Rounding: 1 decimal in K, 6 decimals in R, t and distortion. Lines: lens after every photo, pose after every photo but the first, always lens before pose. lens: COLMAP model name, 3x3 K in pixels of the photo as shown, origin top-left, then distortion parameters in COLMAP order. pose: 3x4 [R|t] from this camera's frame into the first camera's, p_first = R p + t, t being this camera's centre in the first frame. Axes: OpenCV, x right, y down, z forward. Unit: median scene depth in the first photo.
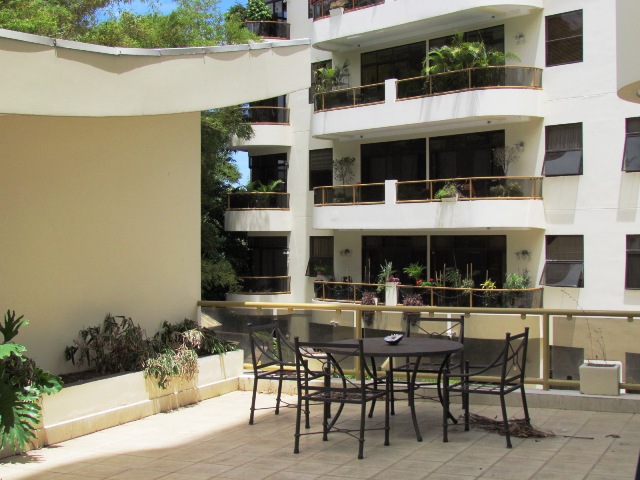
lens RADIAL K [[1008.9, 0, 320.0], [0, 1008.9, 240.0], [0, 0, 1]] dist [-0.020146, -0.003025]
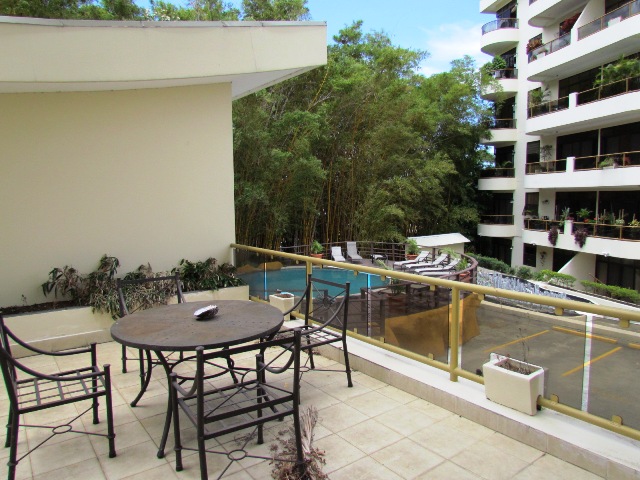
lens RADIAL K [[457.6, 0, 320.0], [0, 457.6, 240.0], [0, 0, 1]] dist [-0.025377, 0.005346]
pose [[0.868029, 0.035907, -0.495213, 0.085984], [0.012501, 0.995485, 0.094092, -0.000412], [0.496355, -0.087865, 0.863661, 0.159516]]
